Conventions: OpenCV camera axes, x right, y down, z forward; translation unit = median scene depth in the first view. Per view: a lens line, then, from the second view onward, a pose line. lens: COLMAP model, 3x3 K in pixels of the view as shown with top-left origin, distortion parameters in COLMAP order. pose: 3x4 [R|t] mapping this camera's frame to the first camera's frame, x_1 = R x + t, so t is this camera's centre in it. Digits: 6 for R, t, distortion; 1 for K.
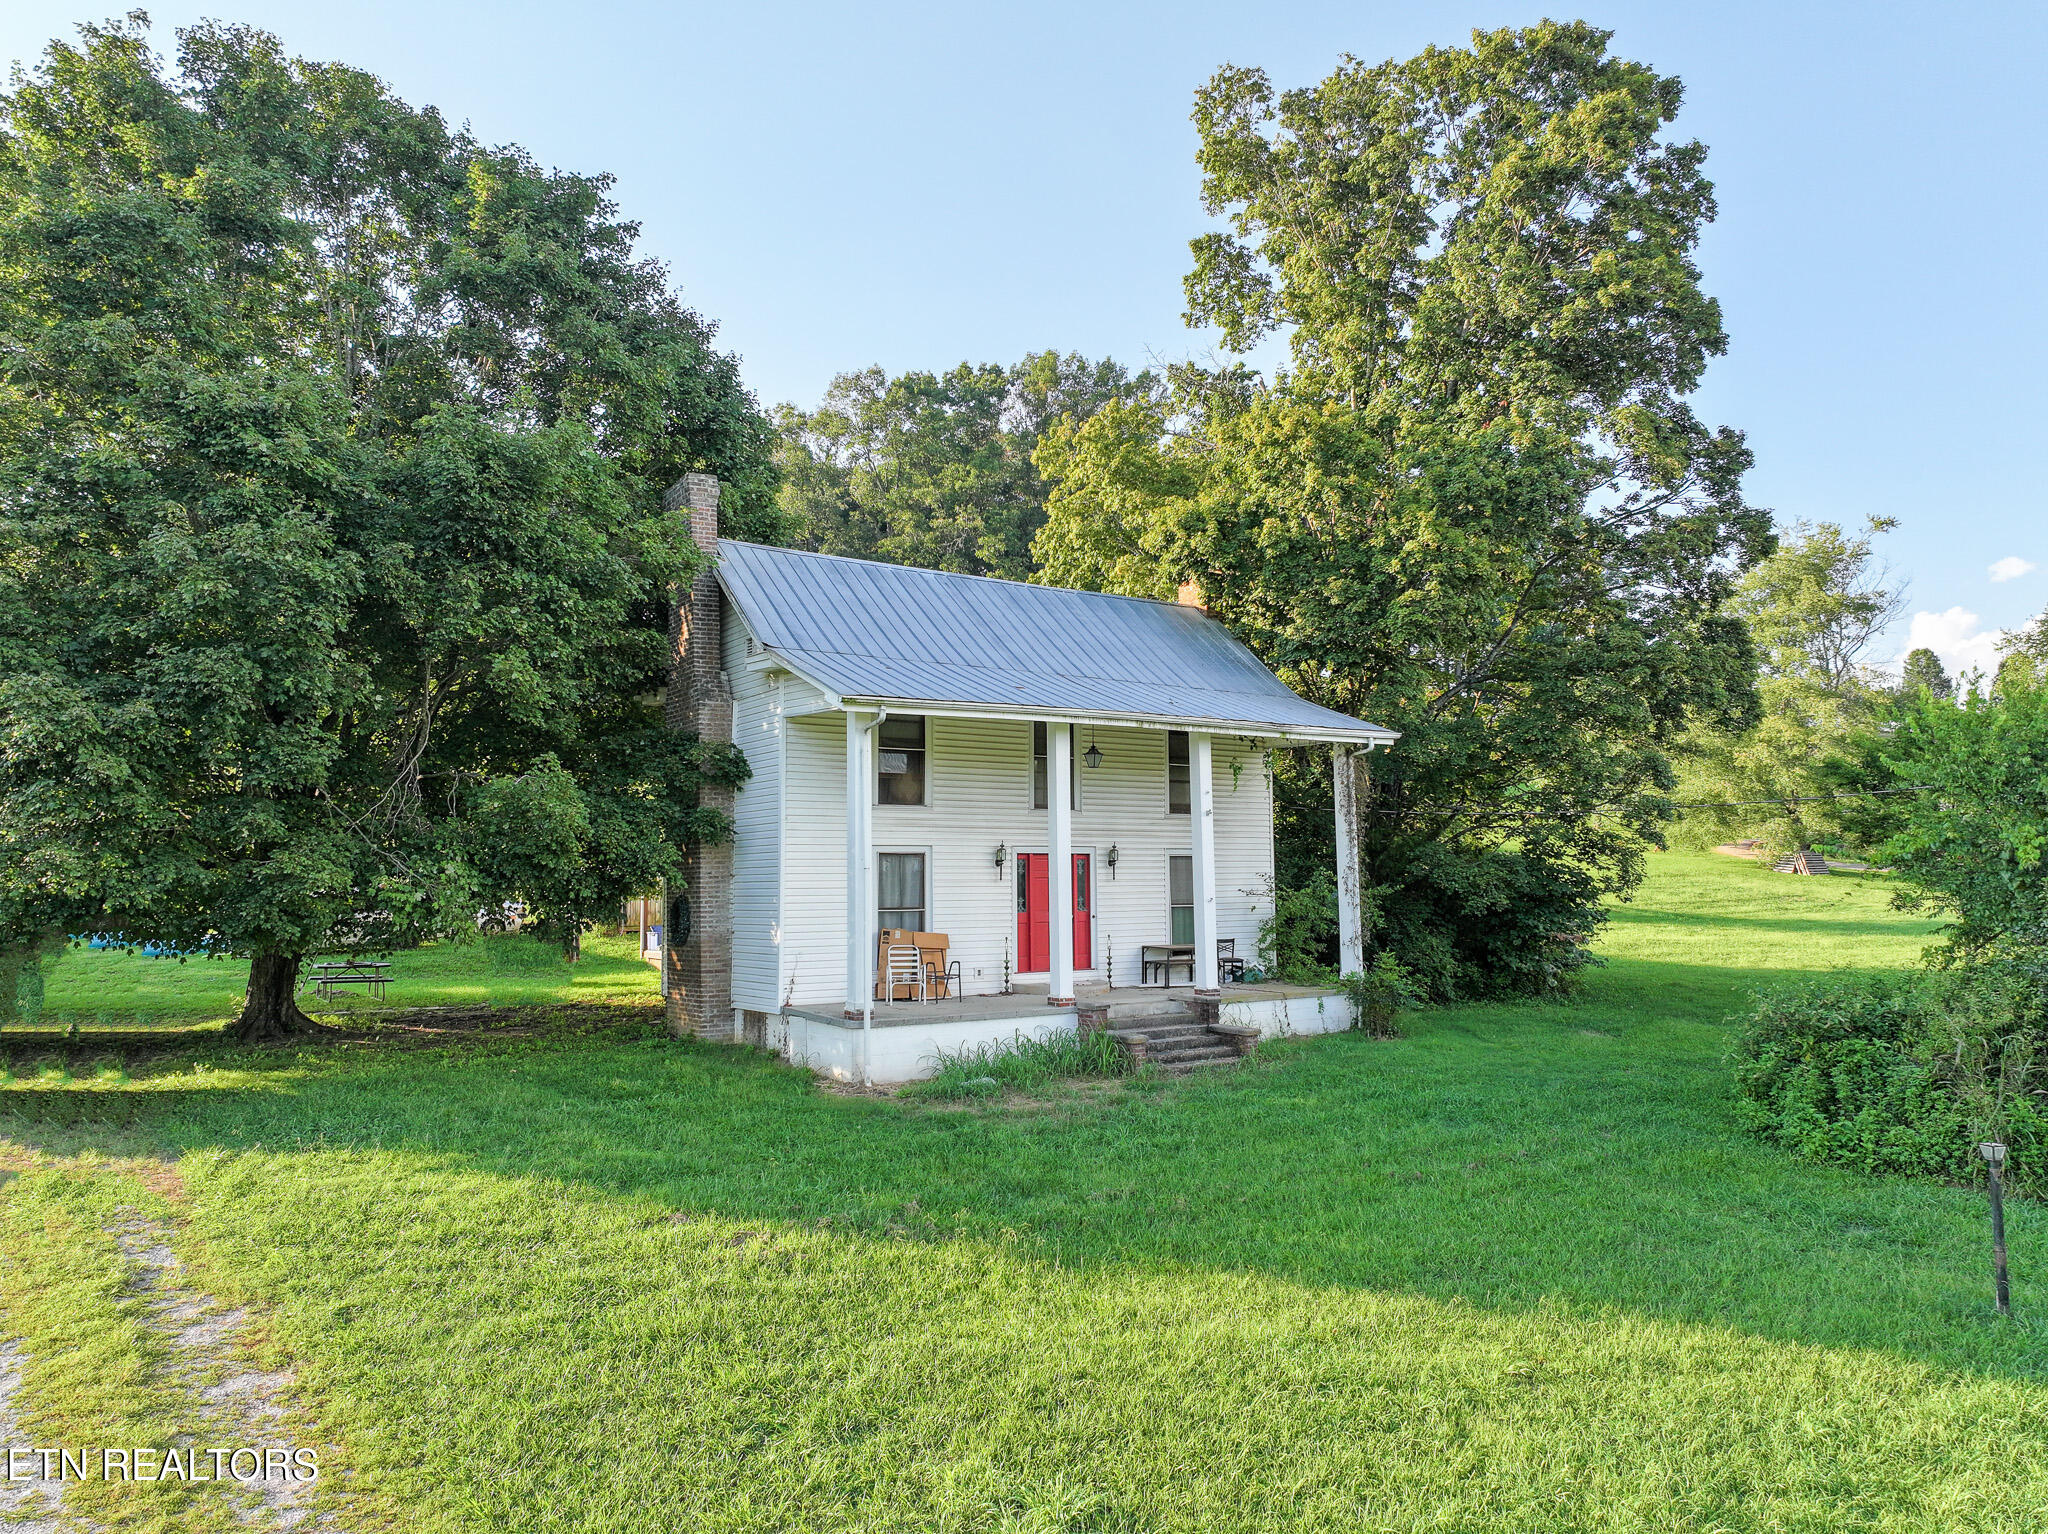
lens RADIAL K [[1438.9, 0, 1028.6], [0, 1438.9, 766.5], [0, 0, 1]] dist [0.008953, 0.000741]
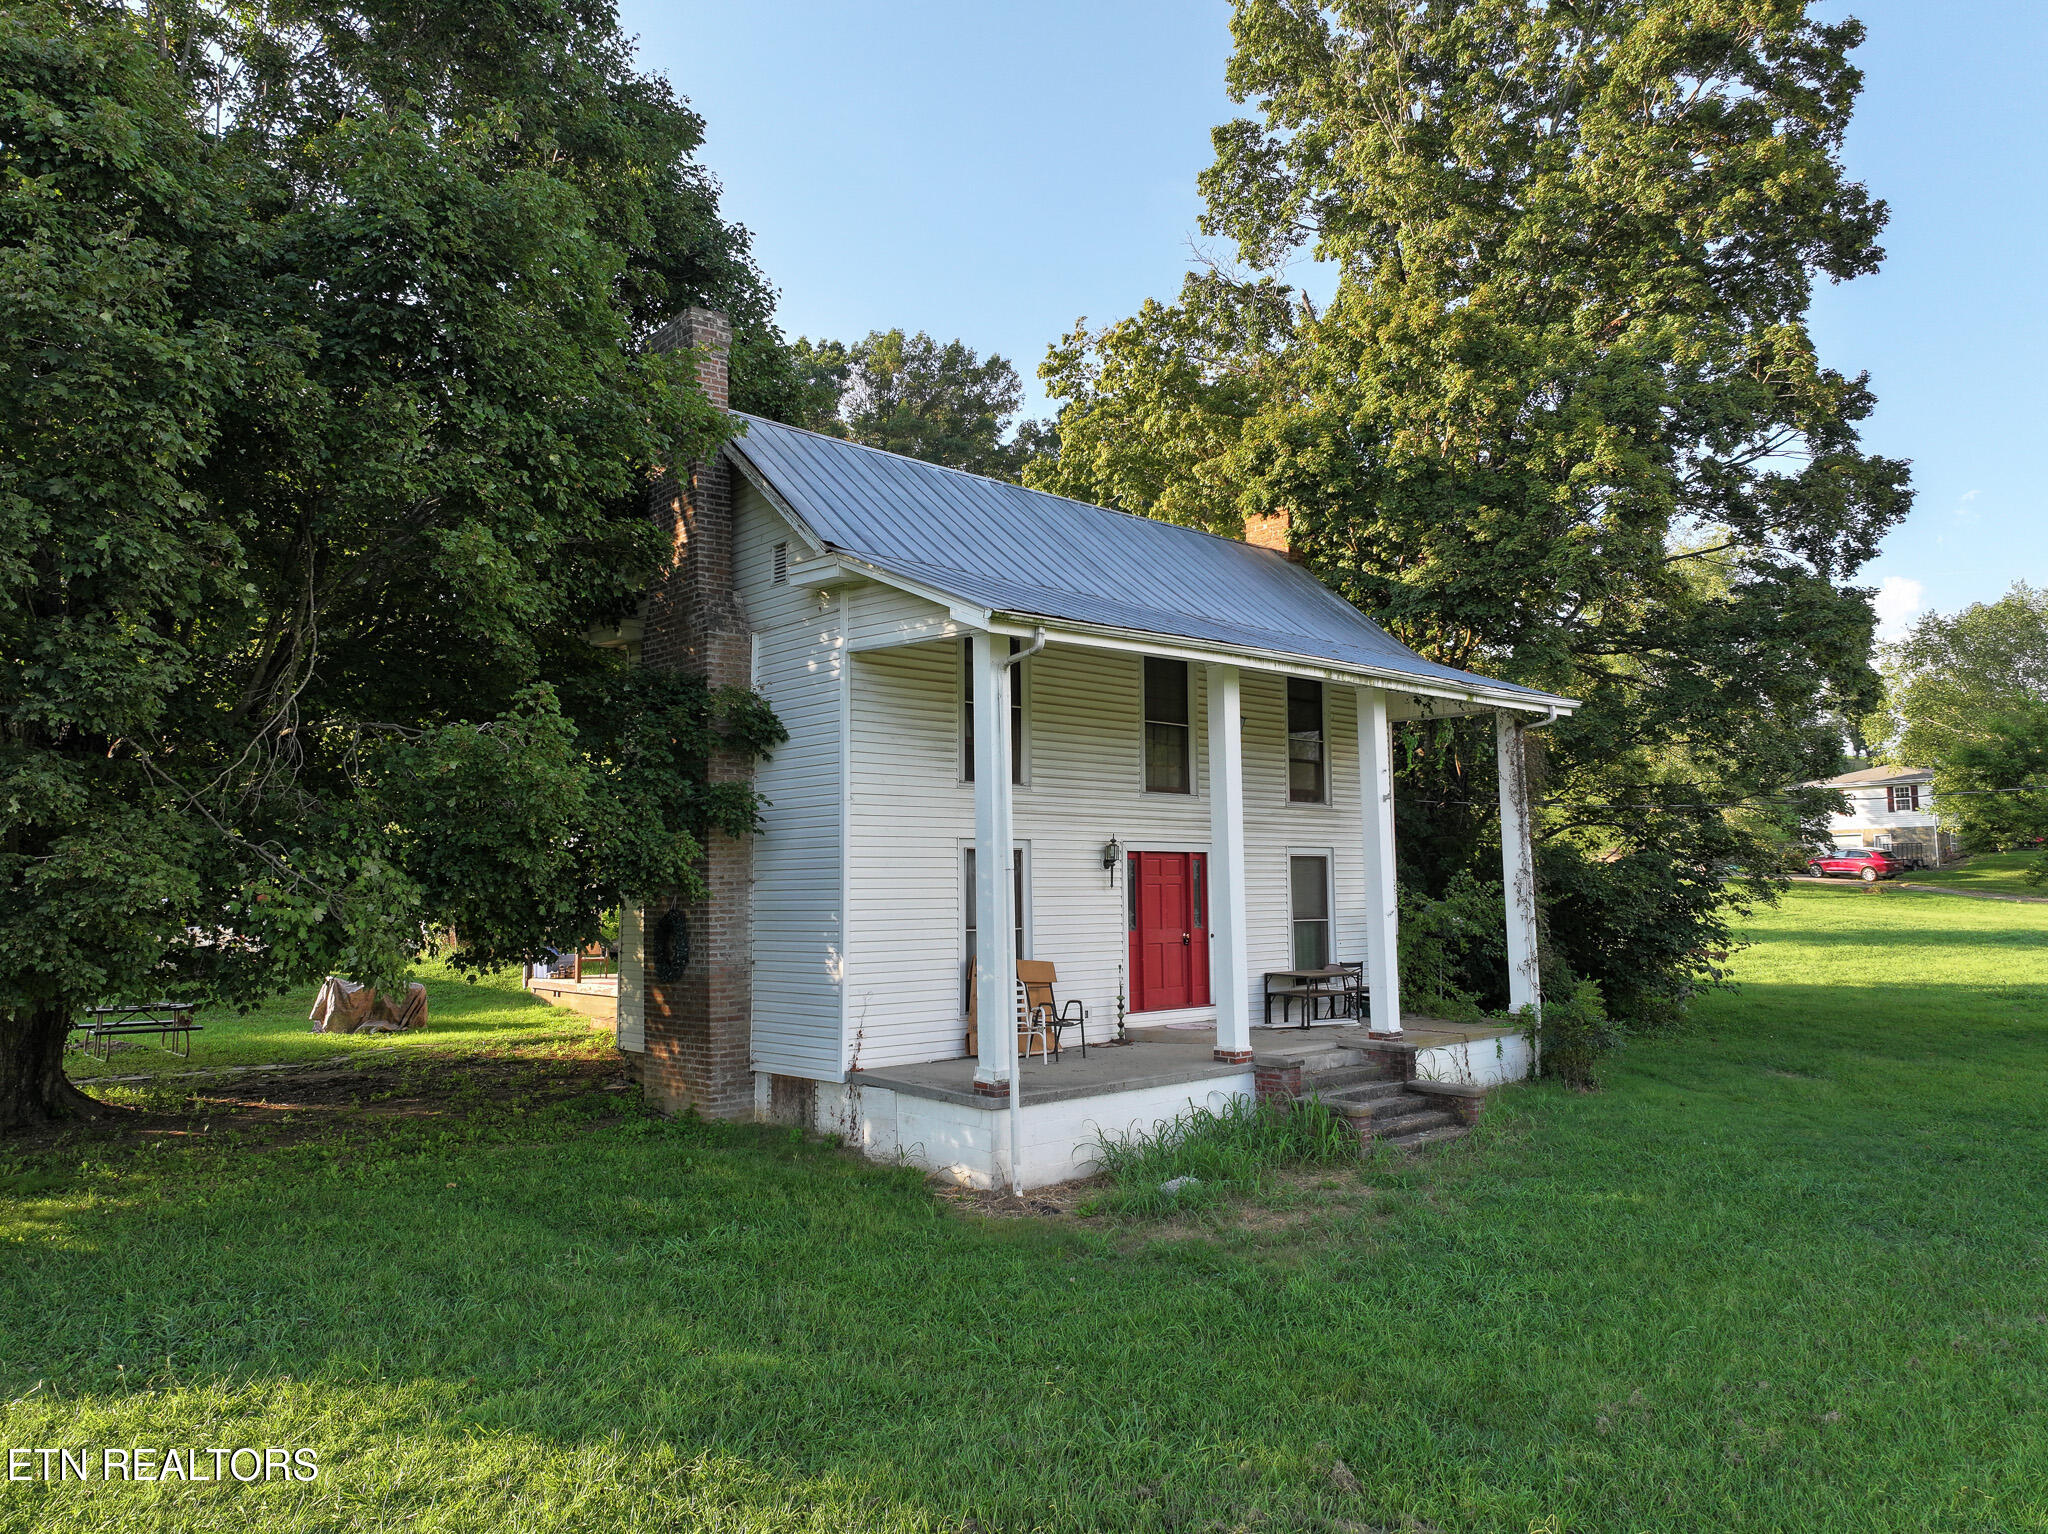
lens RADIAL K [[1441.0, 0, 1031.1], [0, 1441.0, 763.4], [0, 0, 1]] dist [-0.005466, 0.026603]
pose [[0.989405, 0.011040, 0.144762, -0.170178], [-0.009868, 0.999913, -0.008807, 0.022931], [-0.144847, 0.007285, 0.989427, 0.281291]]
